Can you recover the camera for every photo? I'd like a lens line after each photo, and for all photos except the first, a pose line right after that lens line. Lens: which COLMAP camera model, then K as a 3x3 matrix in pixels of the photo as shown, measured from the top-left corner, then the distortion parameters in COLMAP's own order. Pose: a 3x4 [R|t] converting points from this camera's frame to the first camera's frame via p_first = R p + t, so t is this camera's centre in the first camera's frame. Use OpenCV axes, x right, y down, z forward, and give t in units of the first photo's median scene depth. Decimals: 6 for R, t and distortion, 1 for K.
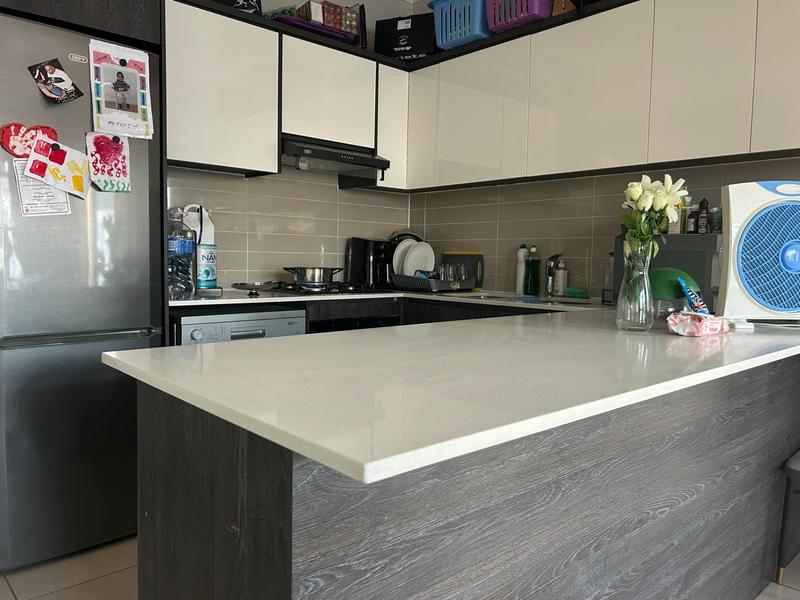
lens RADIAL K [[608.0, 0, 396.5], [0, 608.0, 297.1], [0, 0, 1]] dist [0.076576, -0.082706]
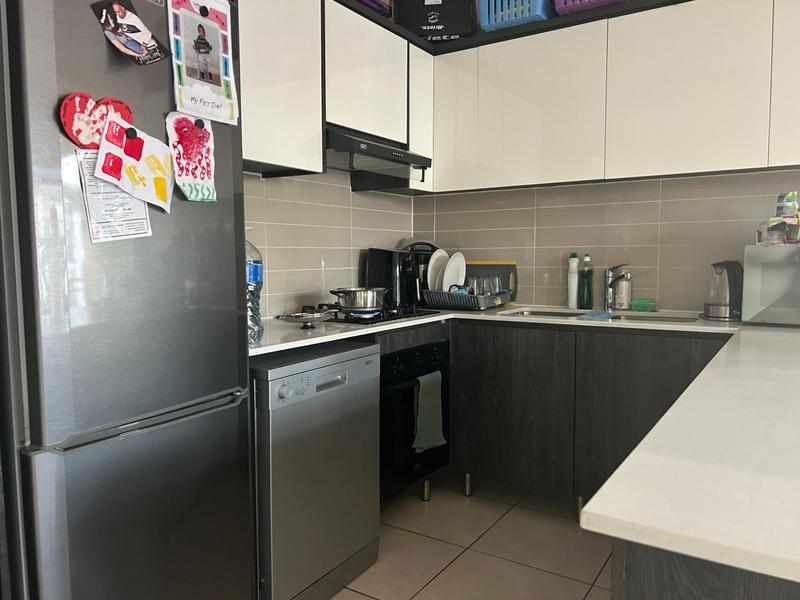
lens RADIAL K [[607.2, 0, 395.7], [0, 607.2, 303.9], [0, 0, 1]] dist [0.073086, -0.087177]
pose [[0.966528, -0.044368, 0.252697, -0.416186], [0.040493, 0.998969, 0.020519, -0.060313], [-0.253347, -0.009599, 0.967328, 0.278473]]
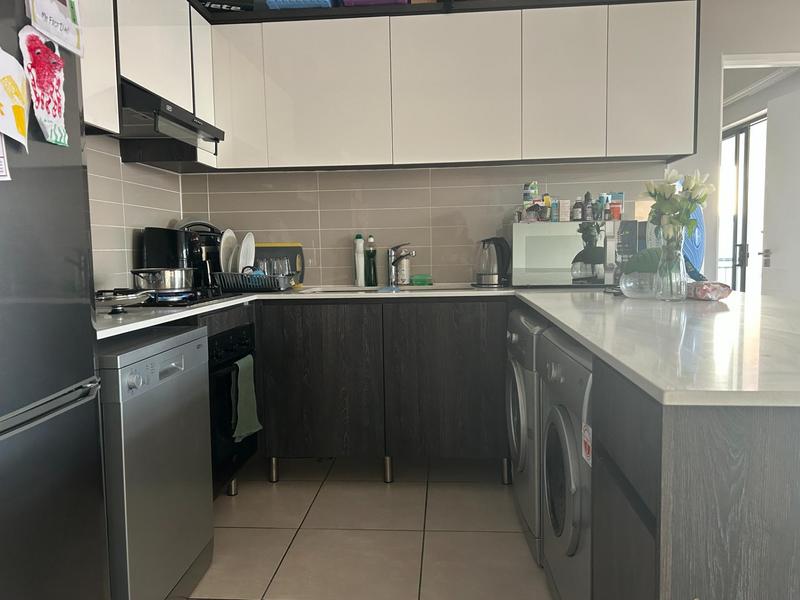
lens RADIAL K [[608.0, 0, 396.5], [0, 608.0, 297.1], [0, 0, 1]] dist [0.076576, -0.082706]
pose [[0.726391, -0.084255, 0.682098, -0.612027], [0.078643, 0.996128, 0.039296, -0.031173], [-0.682767, 0.025098, 0.730205, 0.385264]]
